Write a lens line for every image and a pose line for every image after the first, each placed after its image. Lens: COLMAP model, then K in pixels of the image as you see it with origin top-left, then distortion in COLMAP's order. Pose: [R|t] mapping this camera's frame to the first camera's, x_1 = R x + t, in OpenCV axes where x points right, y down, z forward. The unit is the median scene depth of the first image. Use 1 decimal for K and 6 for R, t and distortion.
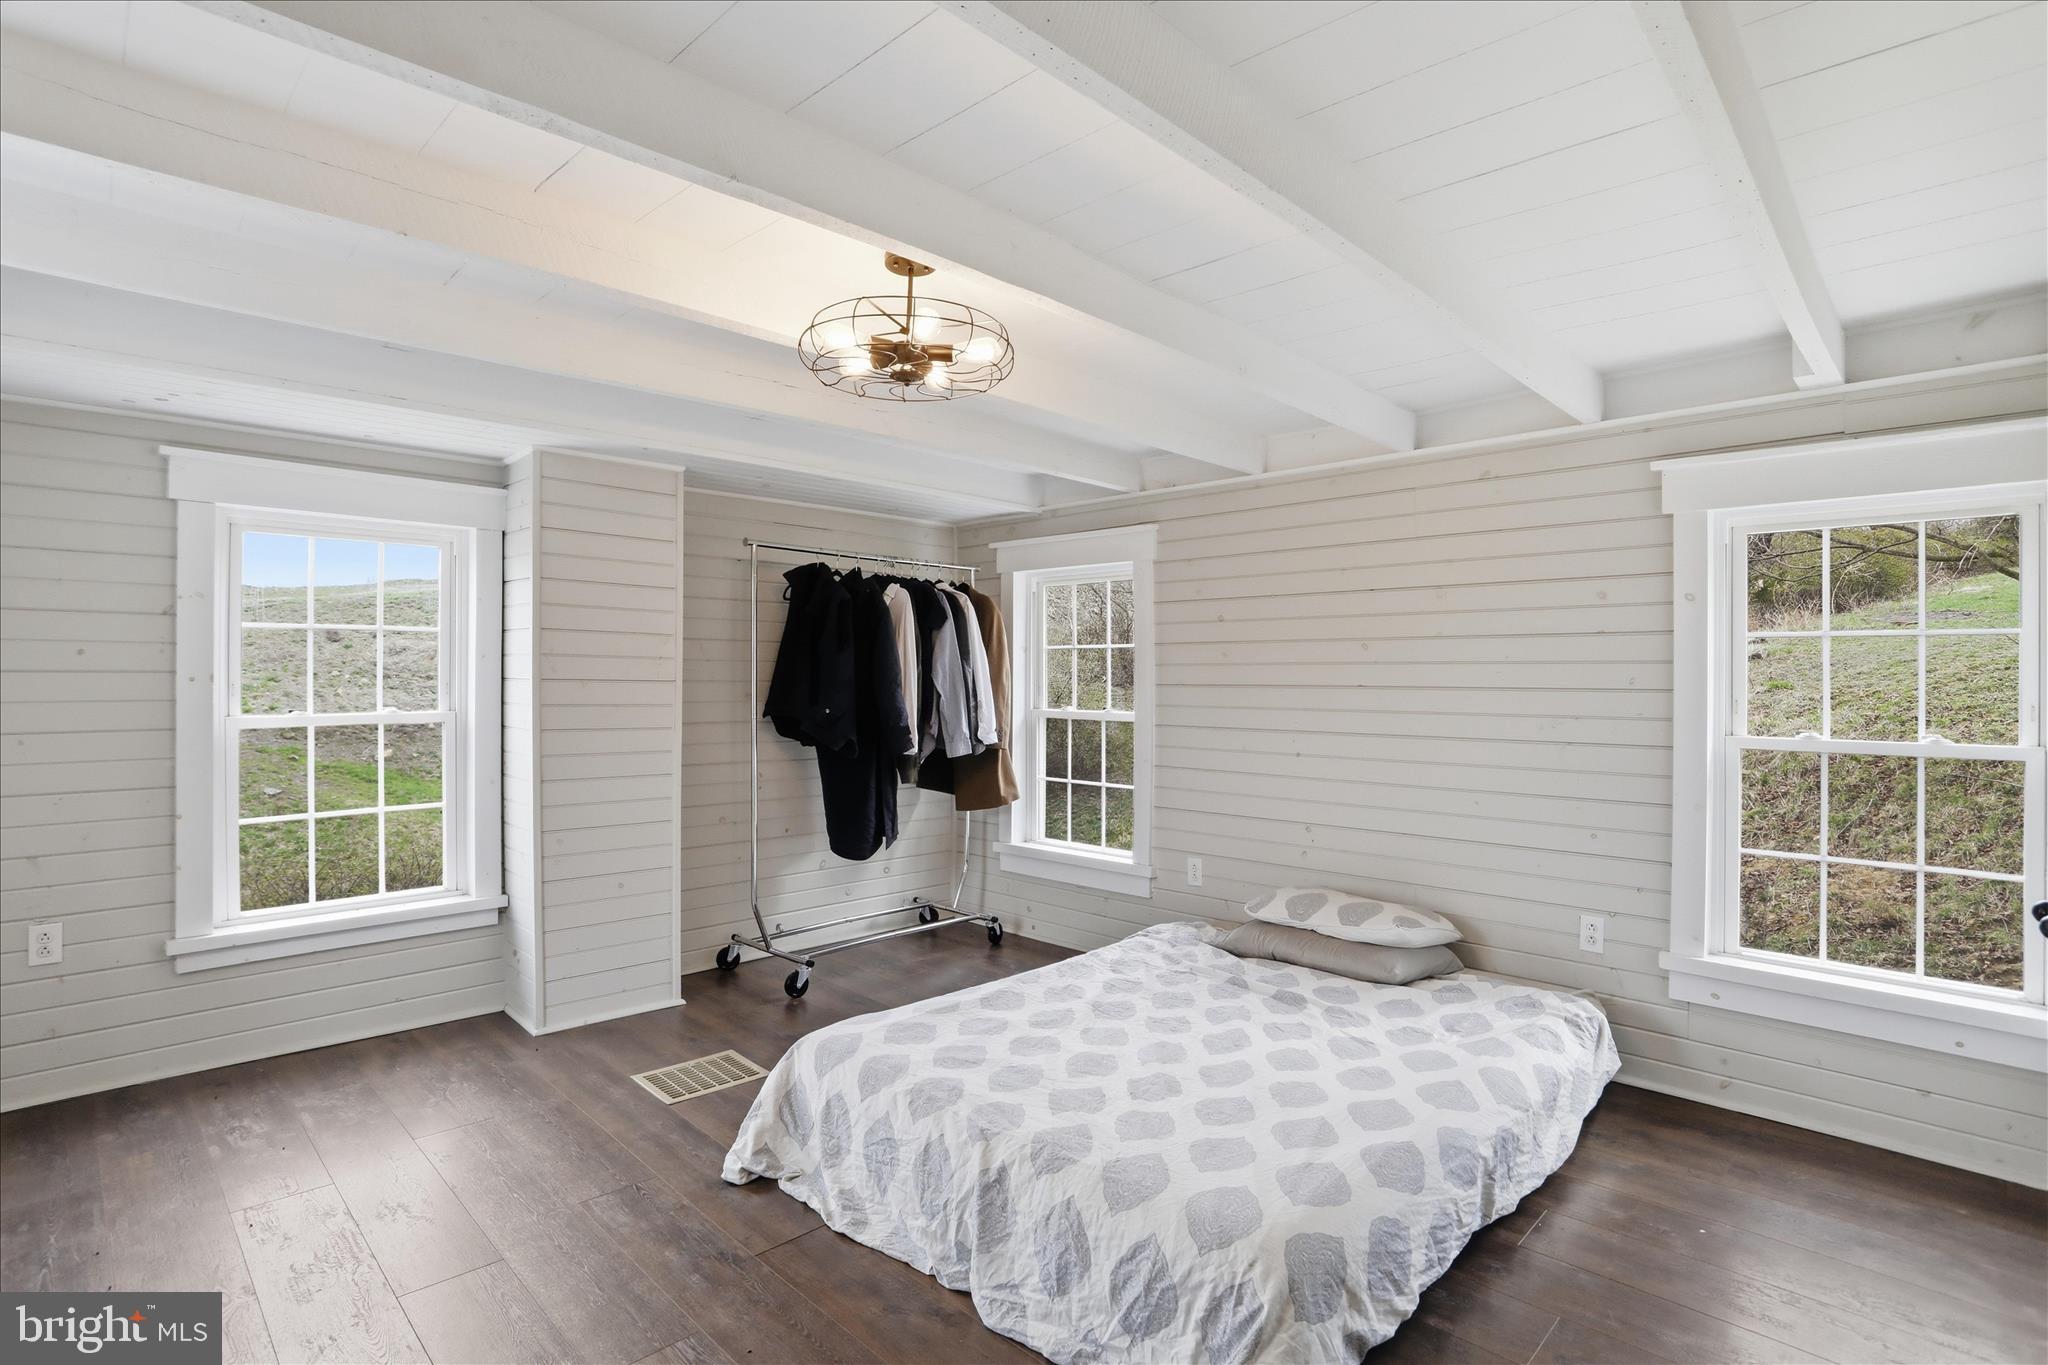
lens RADIAL K [[1017.5, 0, 1026.8], [0, 1017.5, 672.5], [0, 0, 1]] dist [-0.035887, 0.000496]
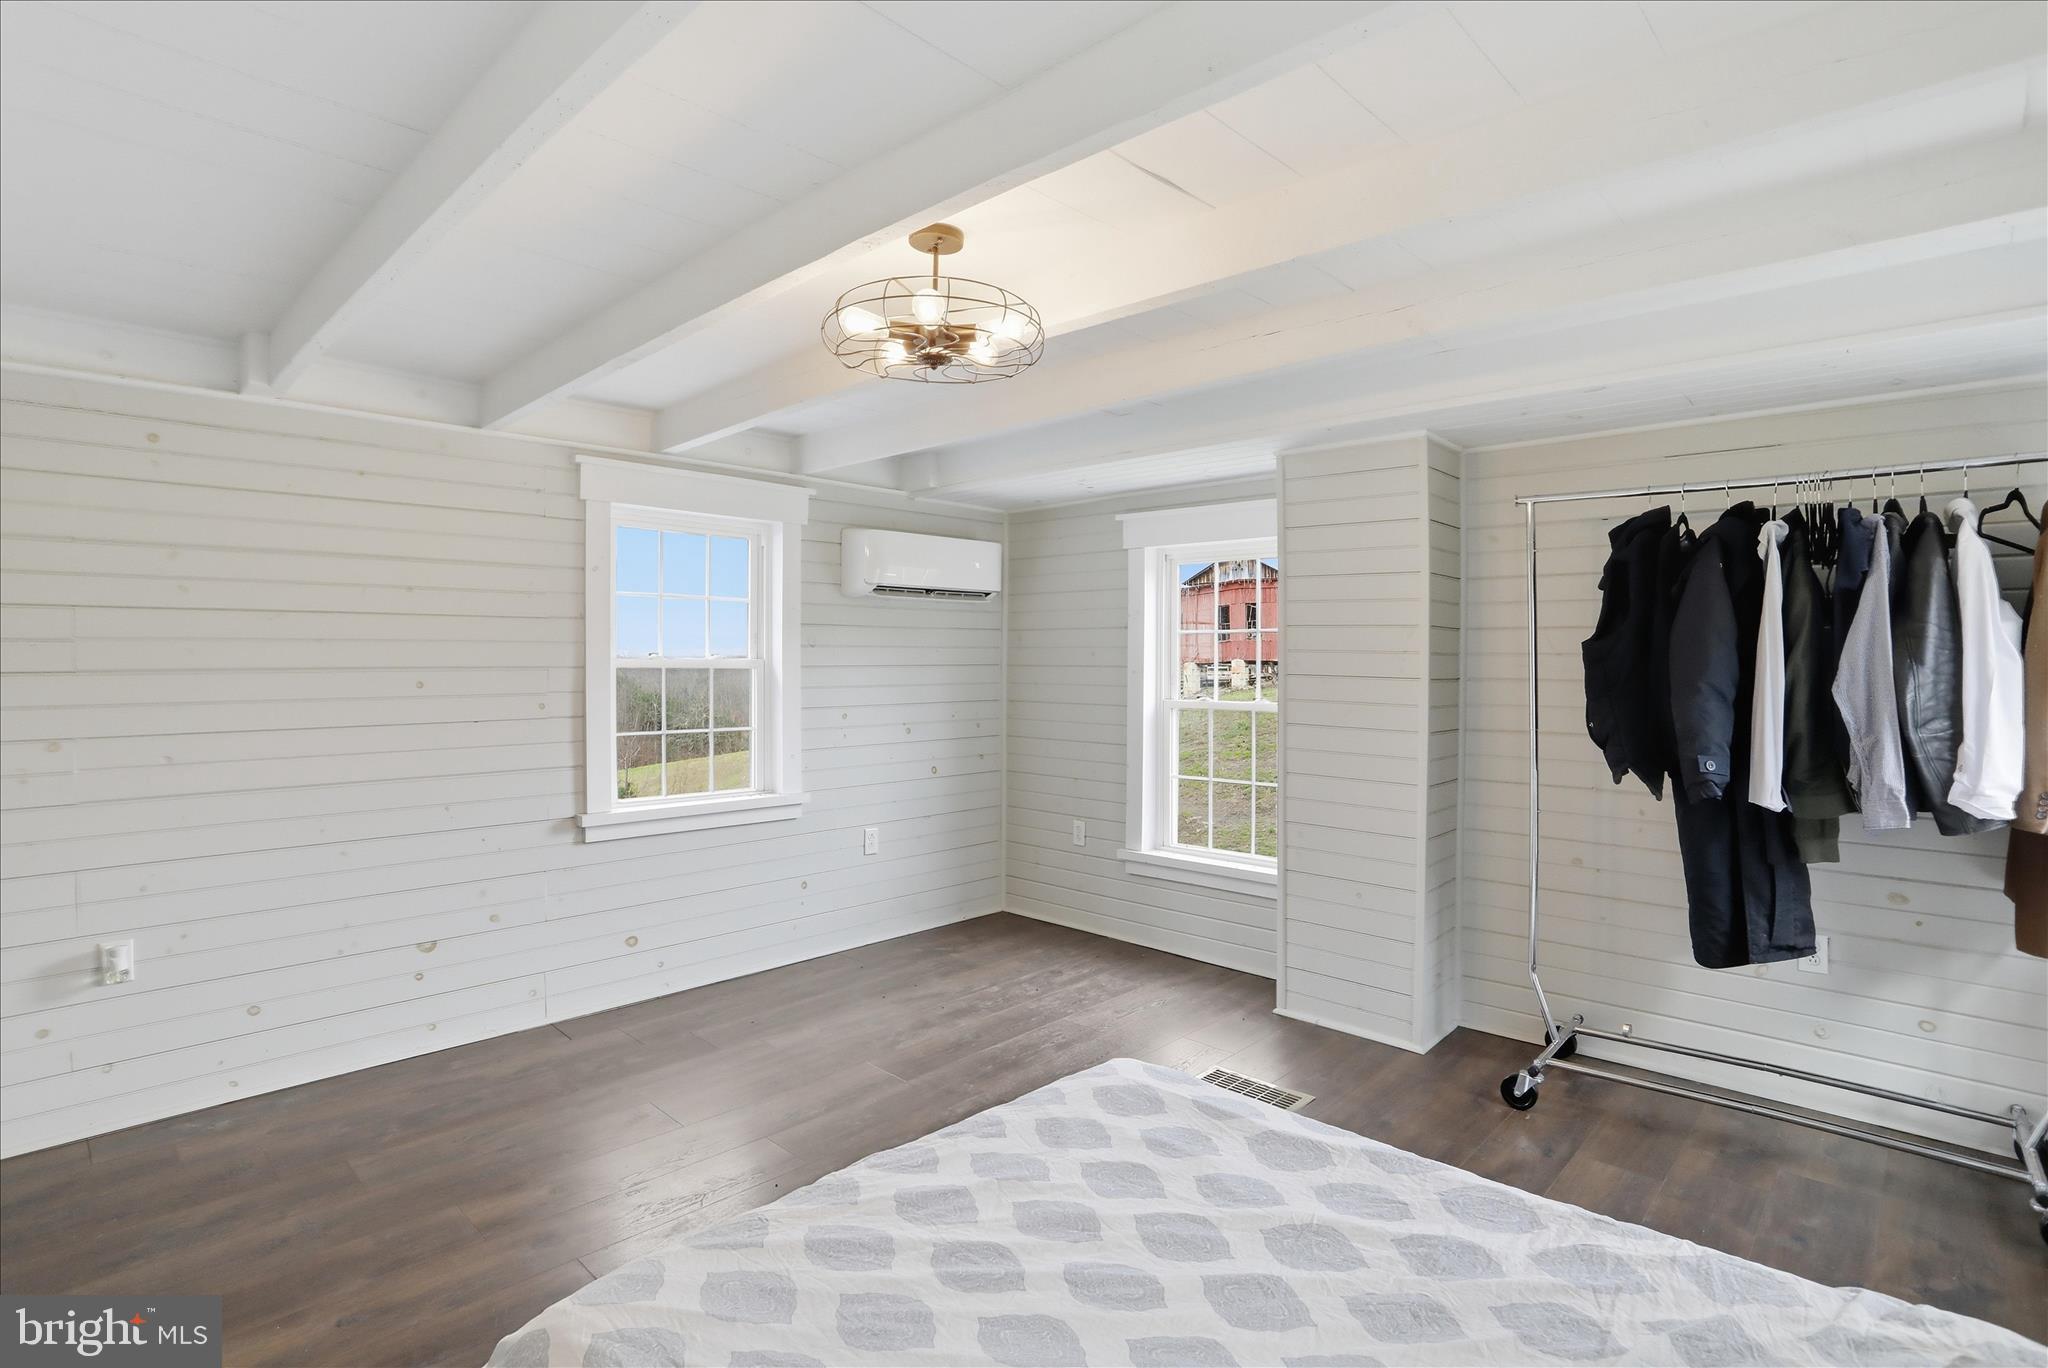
lens RADIAL K [[1017.5, 0, 1026.7], [0, 1017.5, 675.1], [0, 0, 1]] dist [-0.035887, 0.000496]
pose [[0.024281, 0.006195, -0.999686, 0.583599], [-0.010295, 0.999929, 0.005947, 0.004470], [0.999652, 0.010147, 0.024343, 0.735304]]
